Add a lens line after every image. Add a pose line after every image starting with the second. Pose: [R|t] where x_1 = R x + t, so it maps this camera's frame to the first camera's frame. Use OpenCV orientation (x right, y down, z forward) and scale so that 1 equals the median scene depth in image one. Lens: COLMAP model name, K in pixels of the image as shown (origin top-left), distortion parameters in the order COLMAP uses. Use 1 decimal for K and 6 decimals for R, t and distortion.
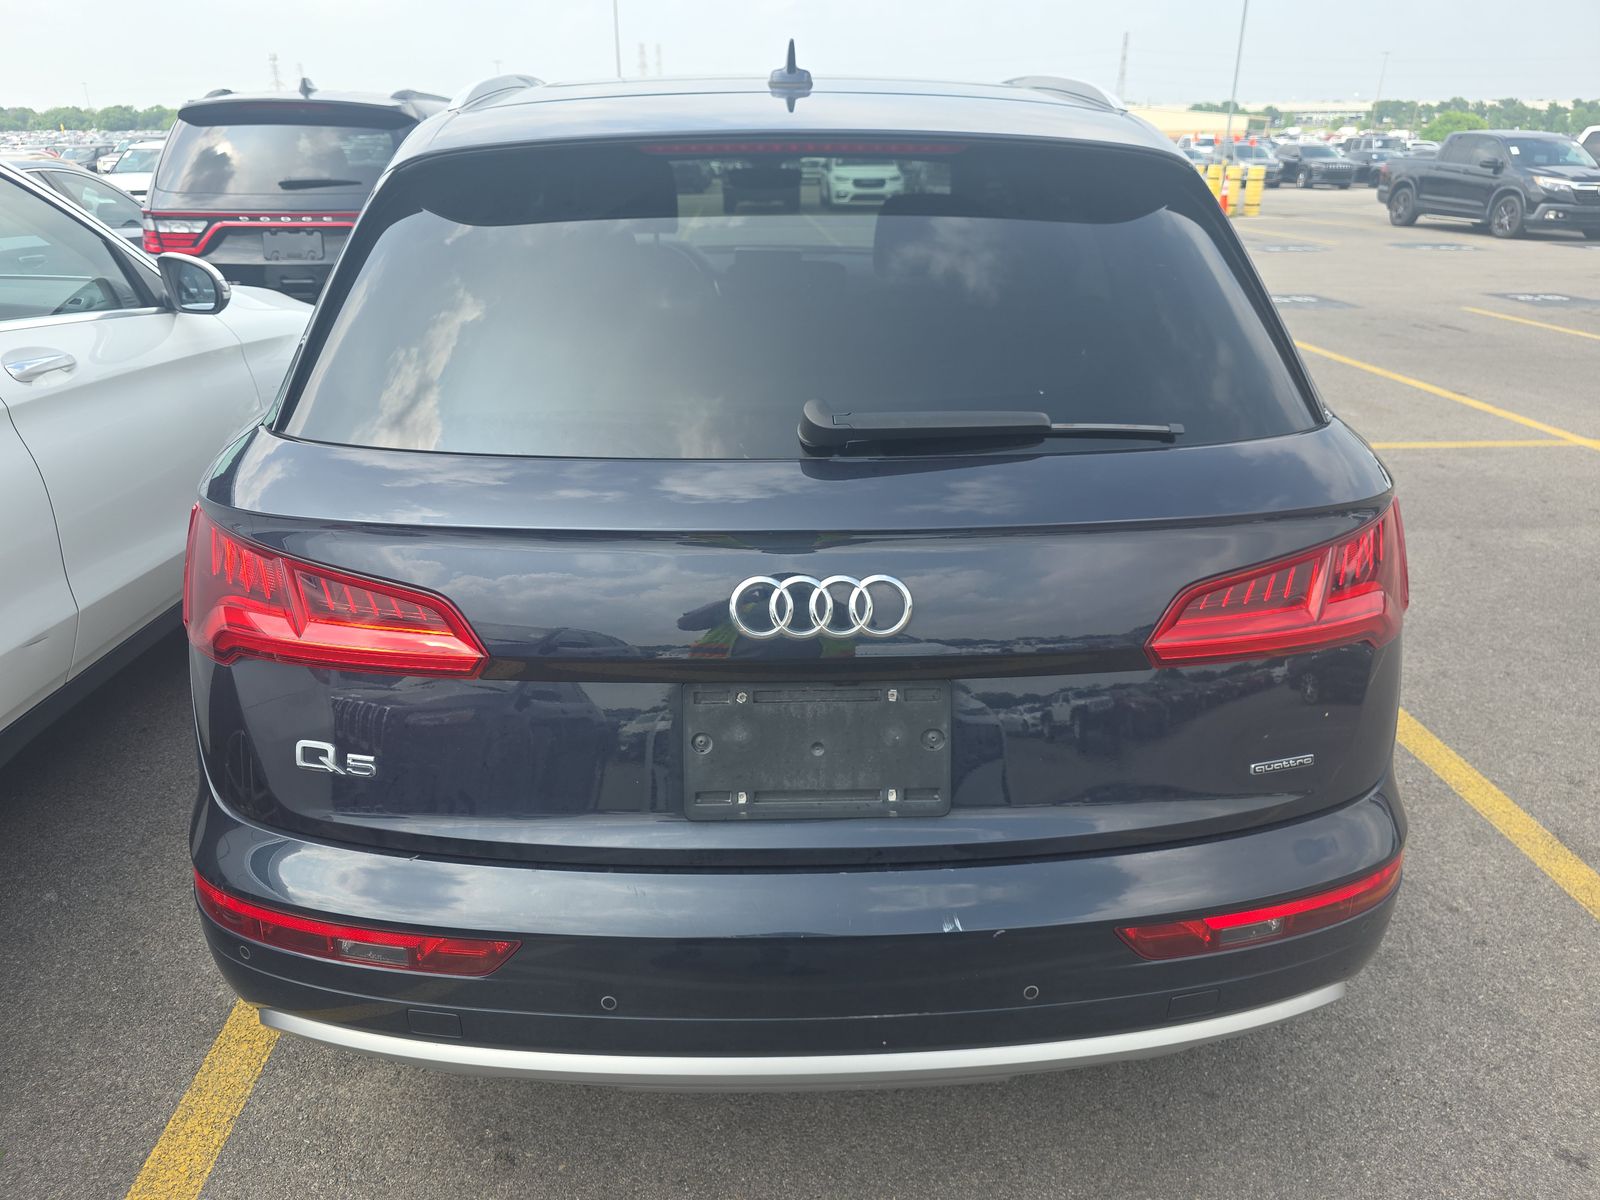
lens RADIAL K [[1063.1, 0, 789.9], [0, 1063.1, 594.9], [0, 0, 1]] dist [0.012658, 0.001652]
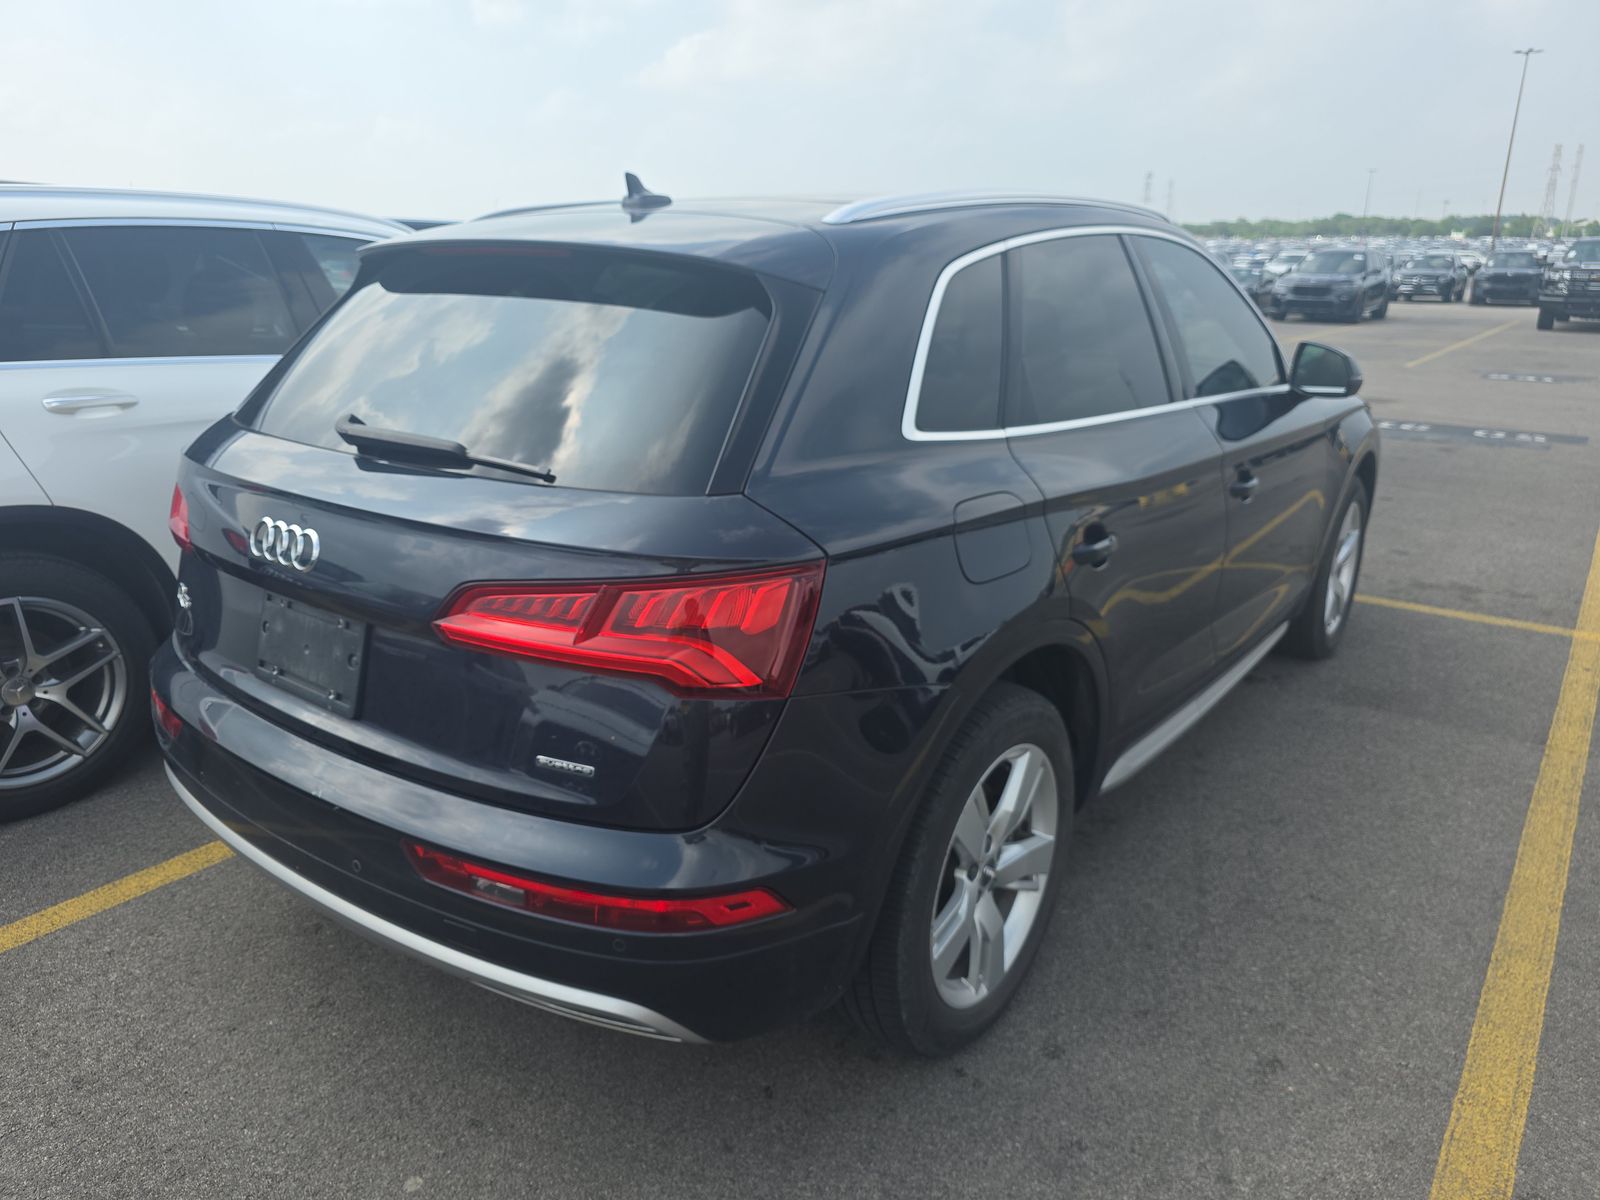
lens RADIAL K [[1063.1, 0, 789.9], [0, 1063.1, 594.9], [0, 0, 1]] dist [0.012658, 0.001652]
pose [[0.804674, 0.203575, -0.557725, 1.065040], [-0.253811, 0.967164, -0.013170, -0.057857], [0.536730, 0.152155, 0.829922, 0.114674]]
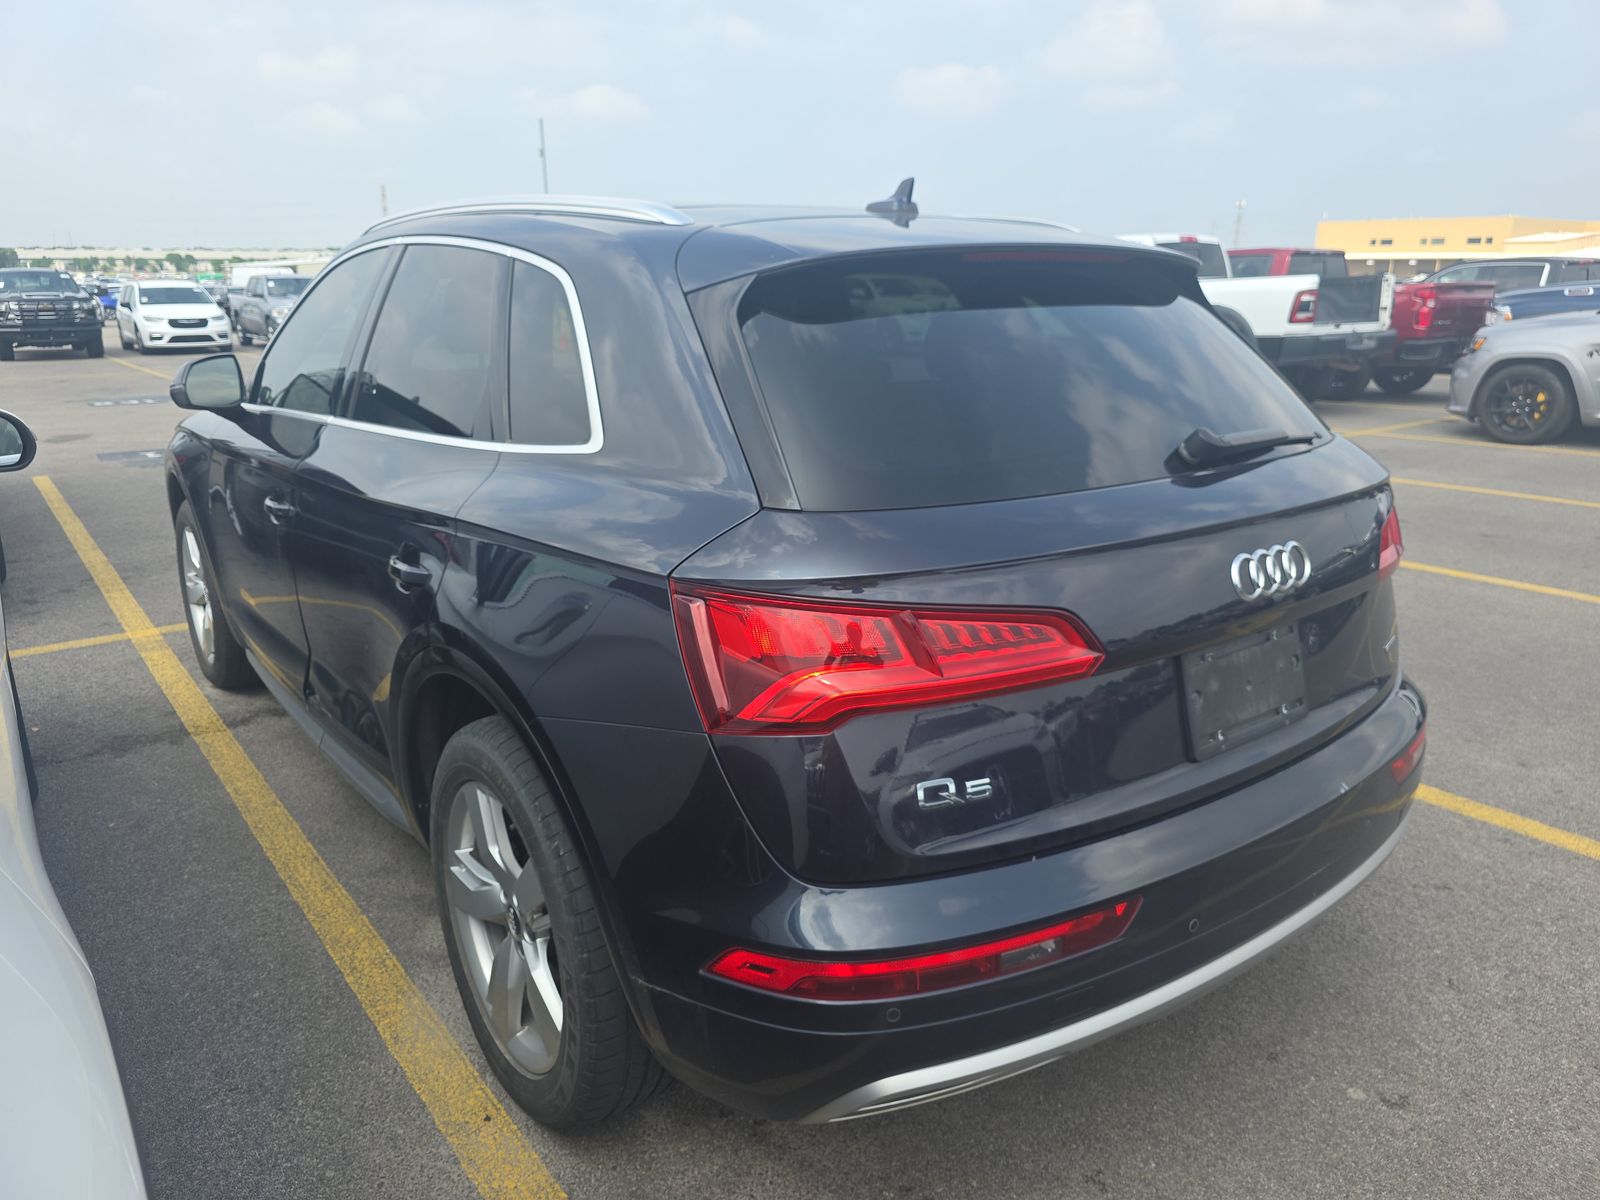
lens RADIAL K [[1063.1, 0, 789.9], [0, 1063.1, 594.9], [0, 0, 1]] dist [0.012658, 0.001652]
pose [[0.833927, -0.155213, 0.529599, -0.905787], [0.215631, 0.974992, -0.053794, -0.014518], [-0.508005, 0.159058, 0.846541, 0.116634]]
